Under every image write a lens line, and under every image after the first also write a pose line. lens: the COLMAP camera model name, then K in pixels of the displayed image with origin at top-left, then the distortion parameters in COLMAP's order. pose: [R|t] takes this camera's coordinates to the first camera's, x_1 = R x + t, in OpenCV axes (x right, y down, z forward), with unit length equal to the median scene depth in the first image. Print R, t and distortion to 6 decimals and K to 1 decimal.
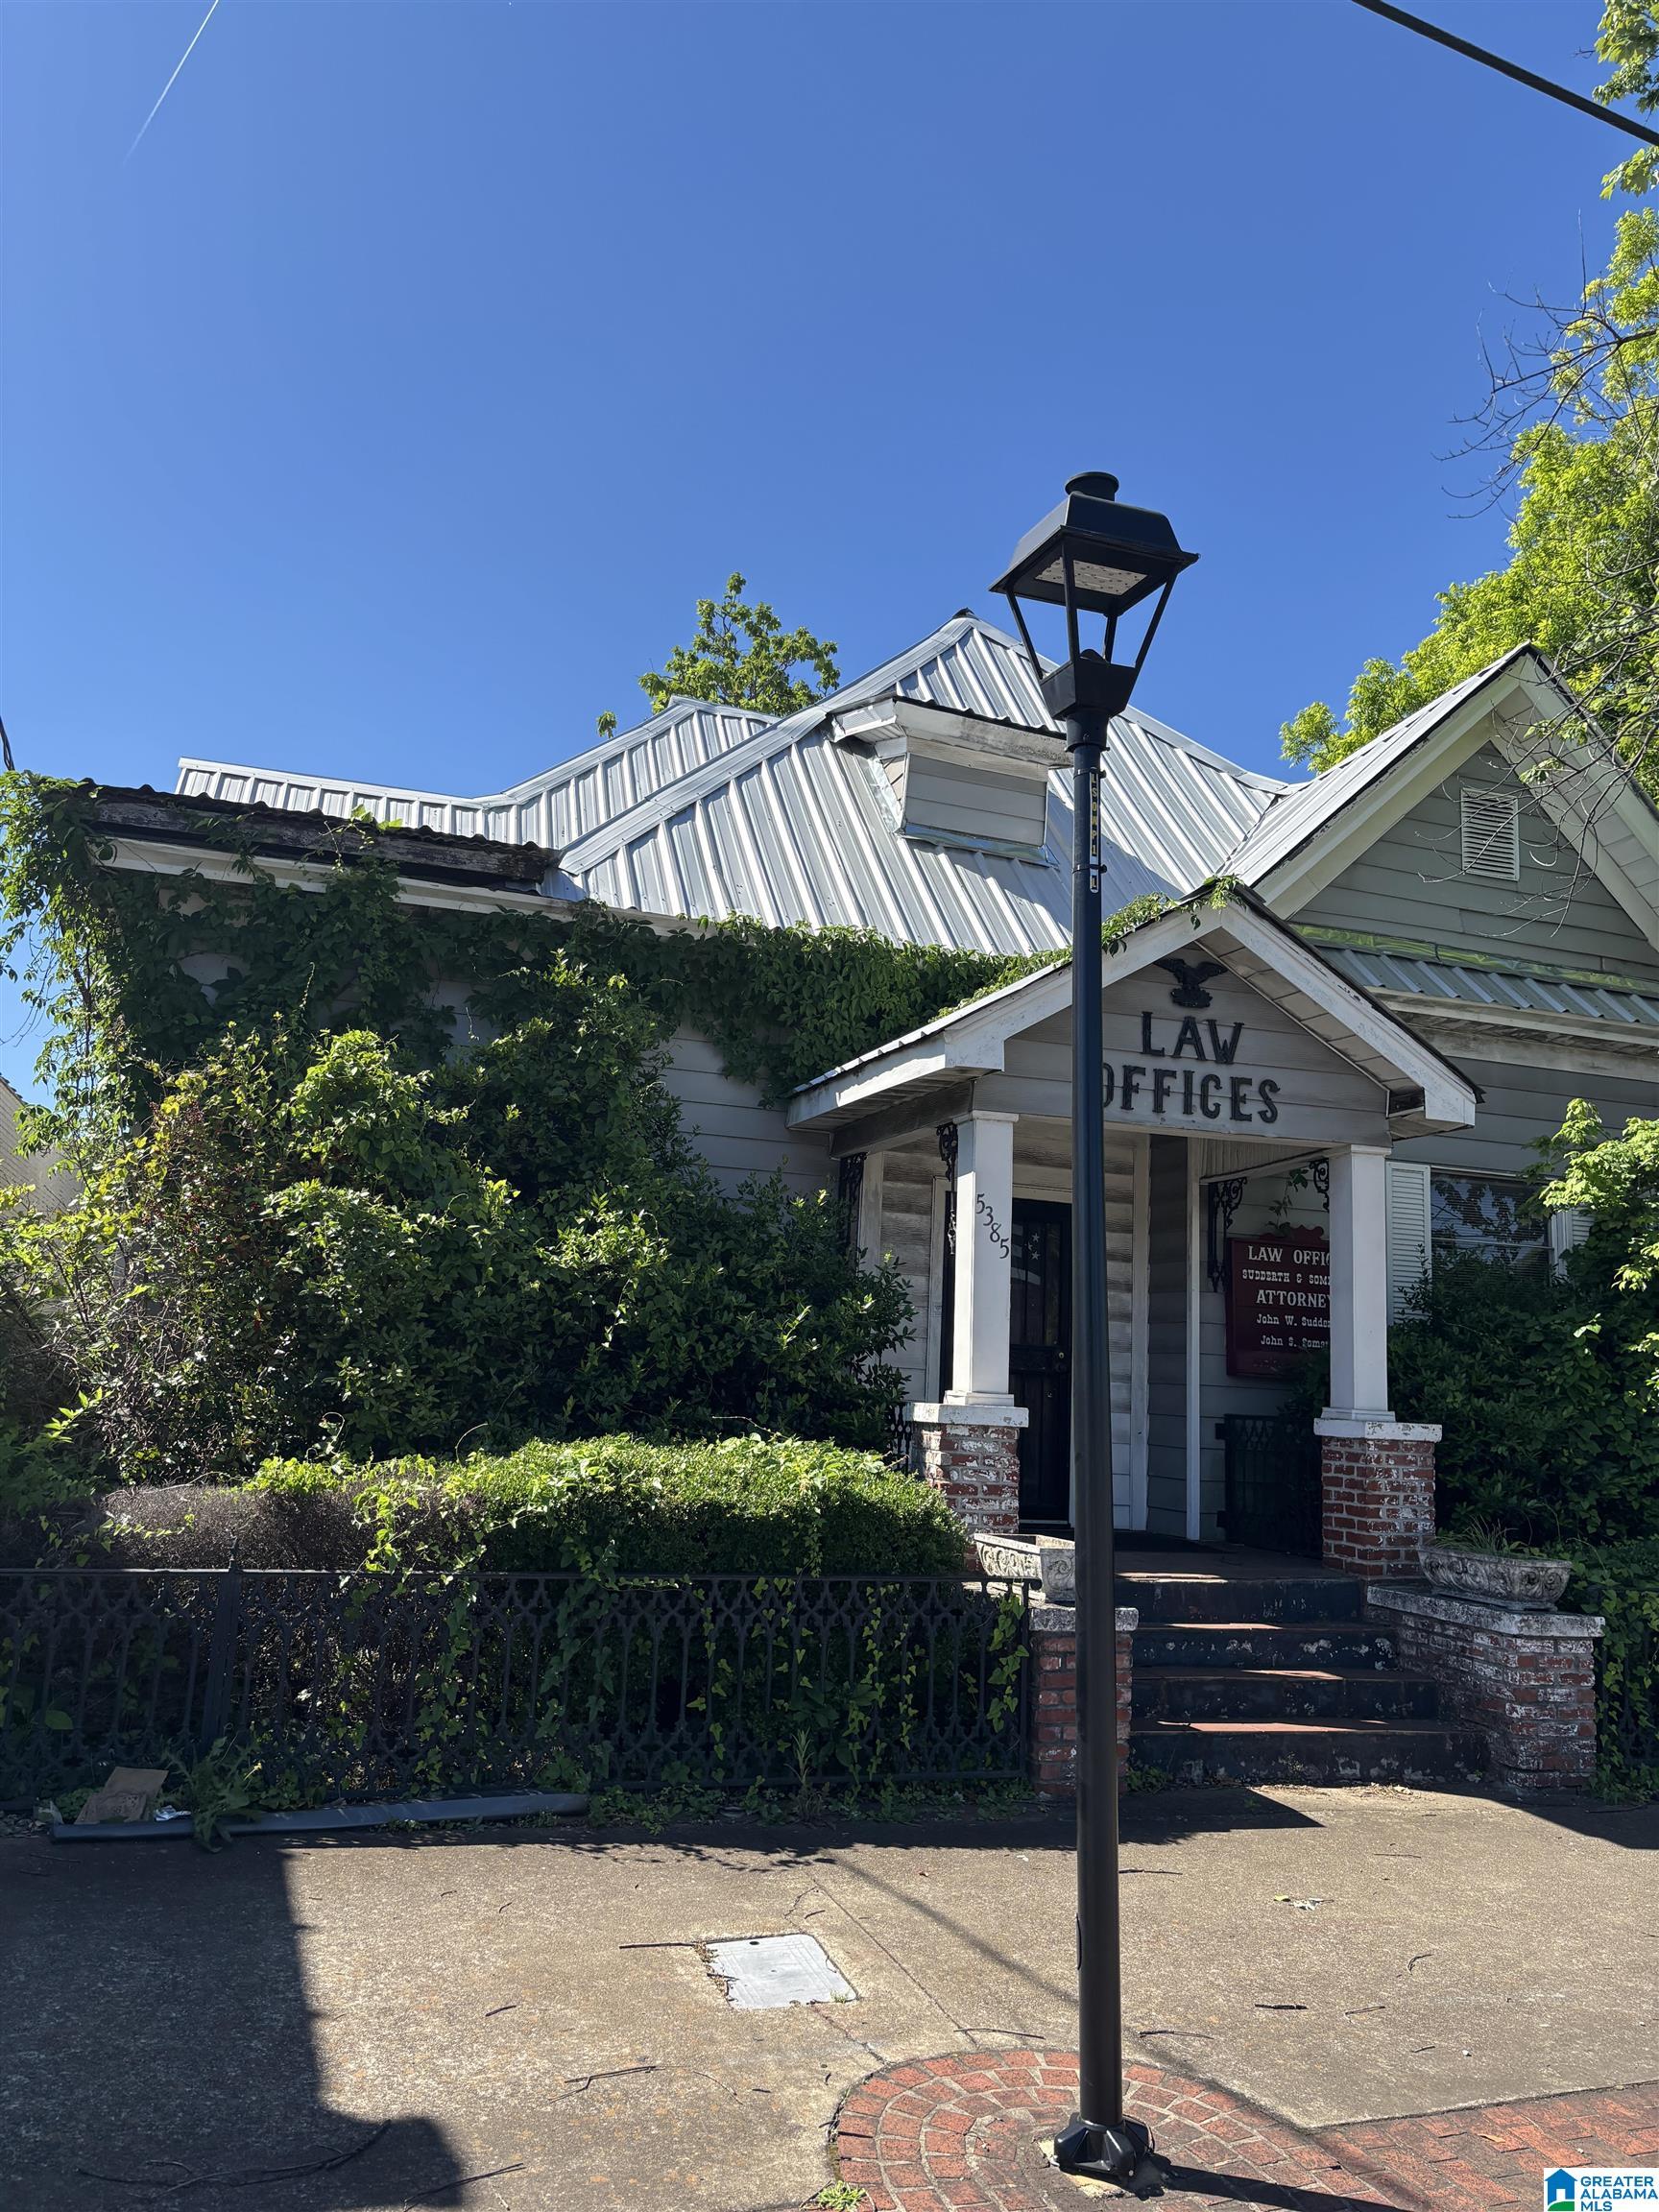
lens RADIAL K [[1655.9, 0, 819.9], [0, 1655.9, 1110.6], [0, 0, 1]] dist [0.011562, -0.033704]
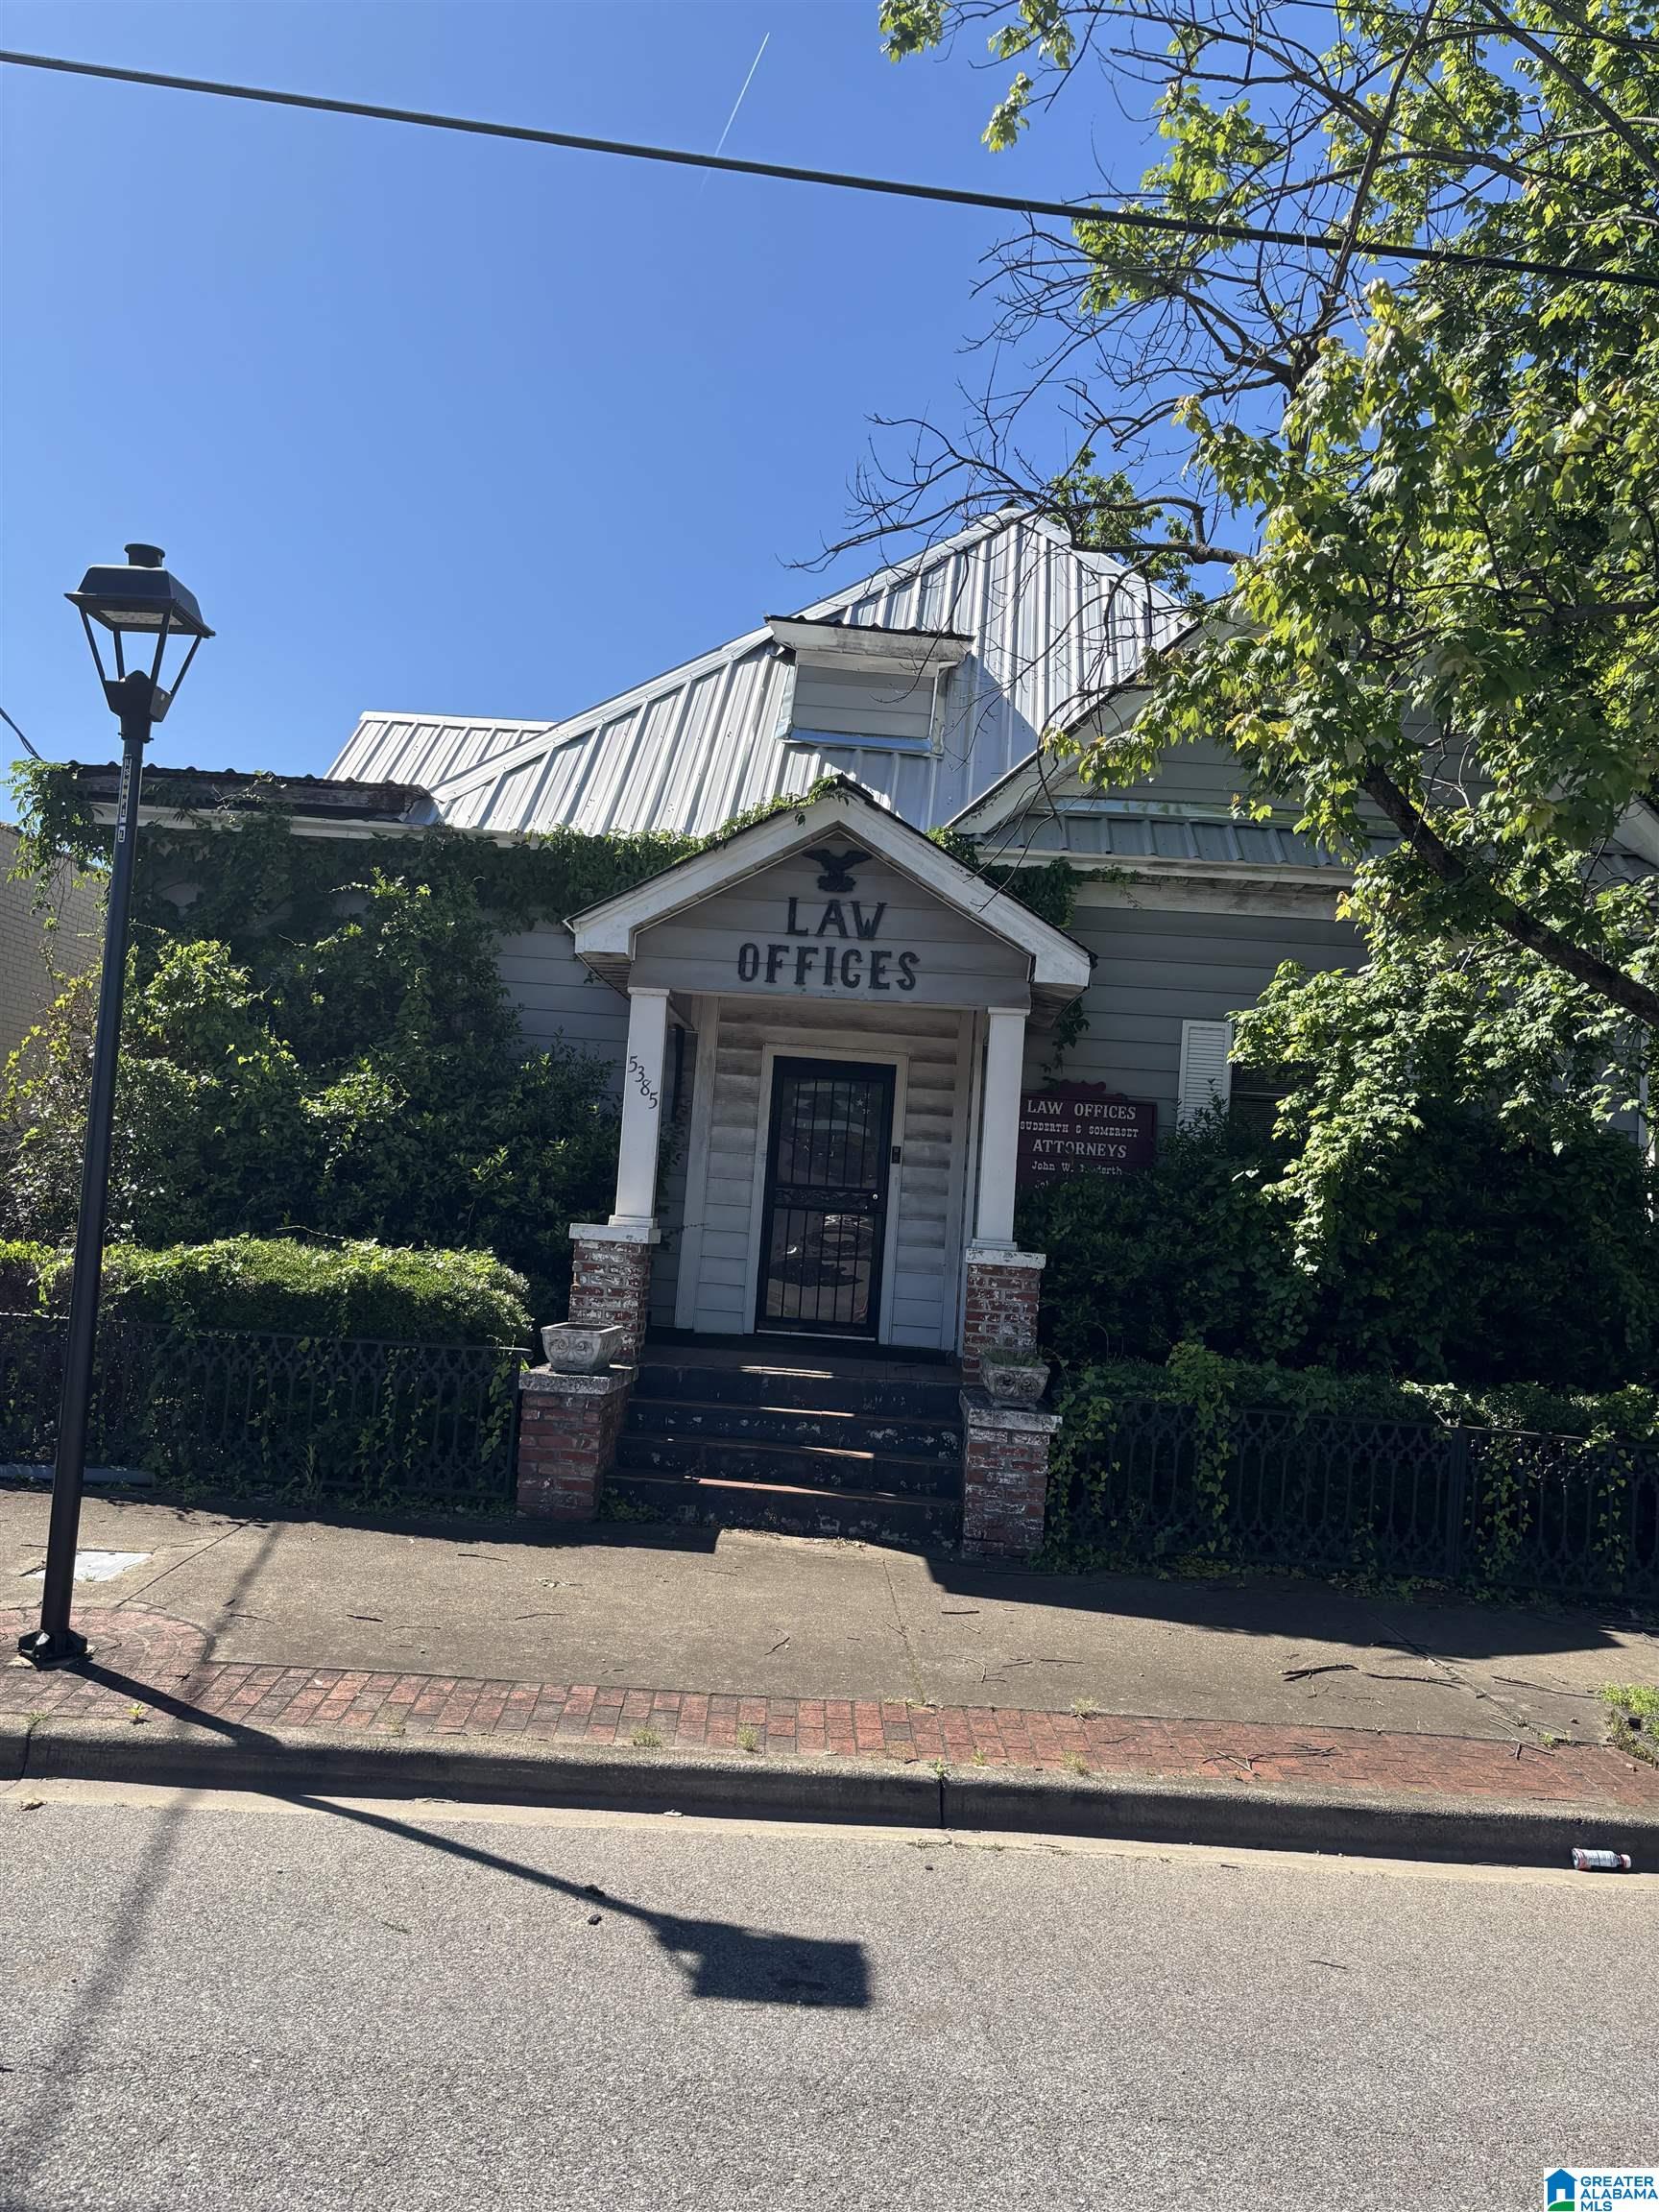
lens RADIAL K [[1655.9, 0, 841.4], [0, 1655.9, 1096.3], [0, 0, 1]] dist [0.011562, -0.033704]
pose [[0.946159, -0.006305, -0.323642, 0.608609], [0.028261, 0.997602, 0.063186, 0.007289], [0.322467, -0.068931, 0.944067, -0.099986]]
